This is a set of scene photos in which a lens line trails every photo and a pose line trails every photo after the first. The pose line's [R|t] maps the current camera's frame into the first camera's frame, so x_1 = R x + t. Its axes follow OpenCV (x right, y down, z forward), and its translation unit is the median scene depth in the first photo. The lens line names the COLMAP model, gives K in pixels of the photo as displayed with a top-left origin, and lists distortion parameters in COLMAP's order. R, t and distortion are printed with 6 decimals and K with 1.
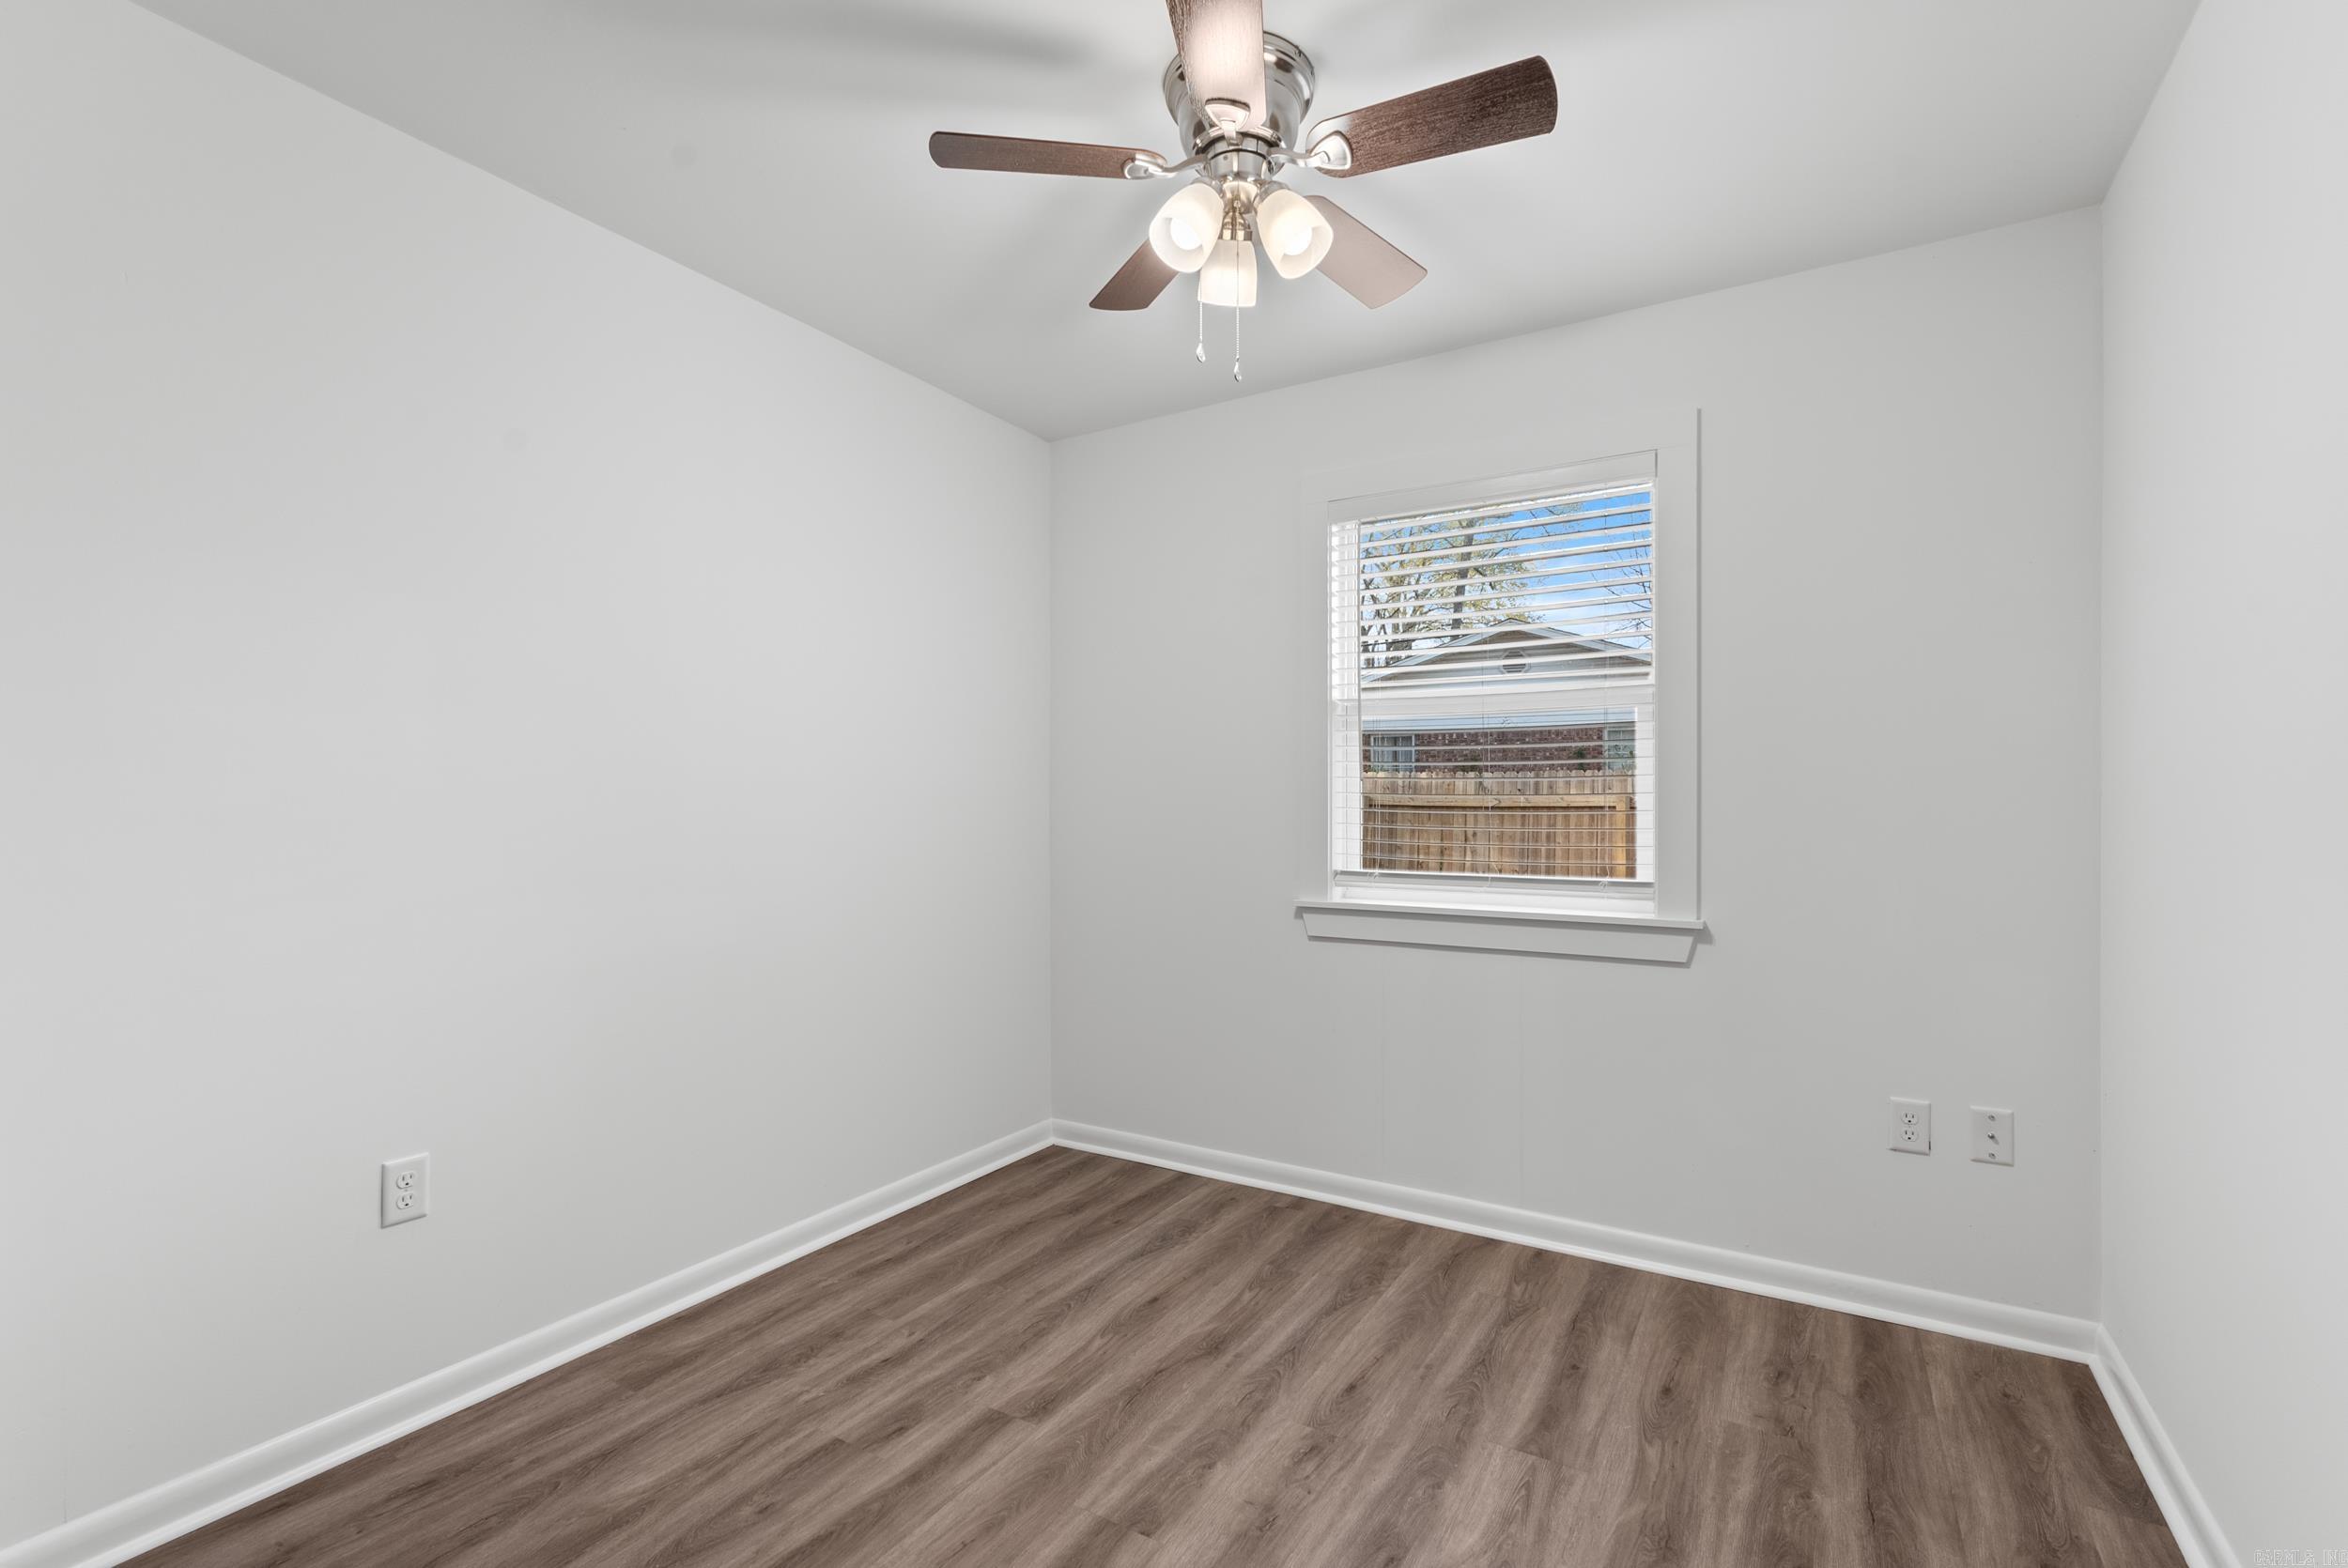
lens RADIAL K [[1035.3, 0, 1178.0], [0, 1035.3, 788.2], [0, 0, 1]] dist [-0.005108, 0.000322]
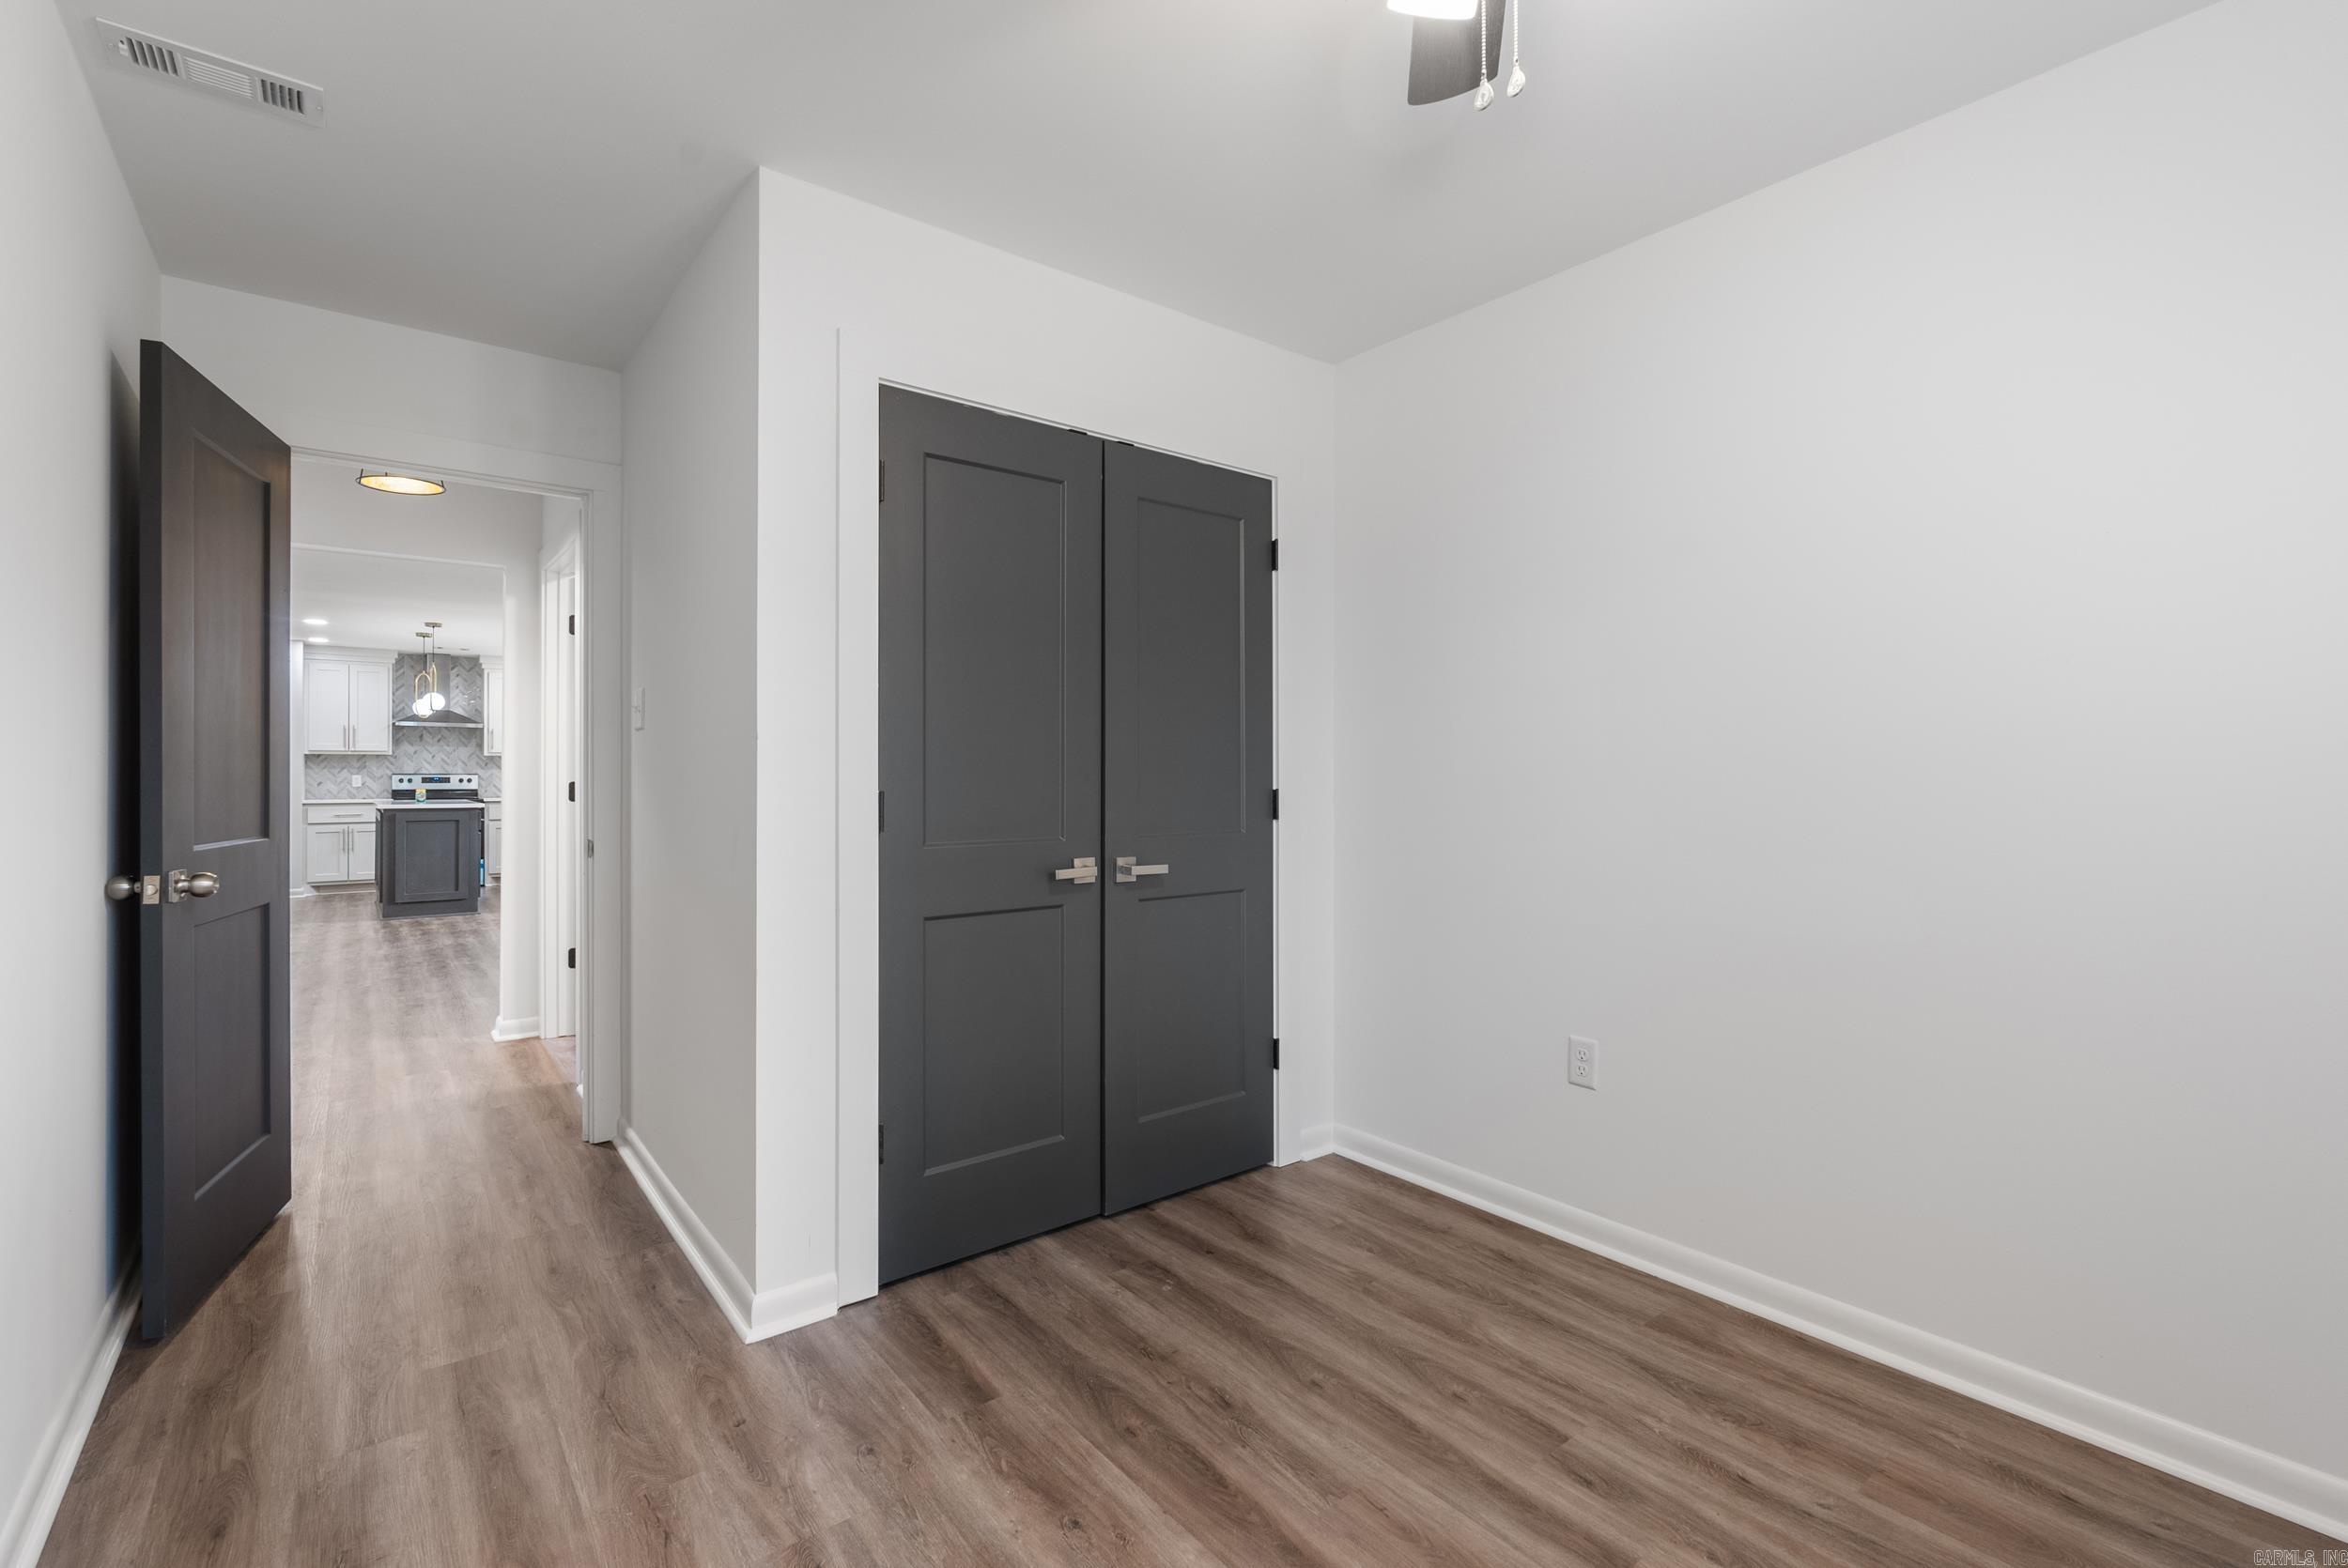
lens RADIAL K [[1035.3, 0, 1181.0], [0, 1035.3, 774.0], [0, 0, 1]] dist [-0.005108, 0.000322]
pose [[-0.340153, 0.001827, -0.940368, 0.638876], [0.012146, 0.999923, -0.002451, 0.017985], [0.940292, -0.012256, -0.340149, 0.935880]]
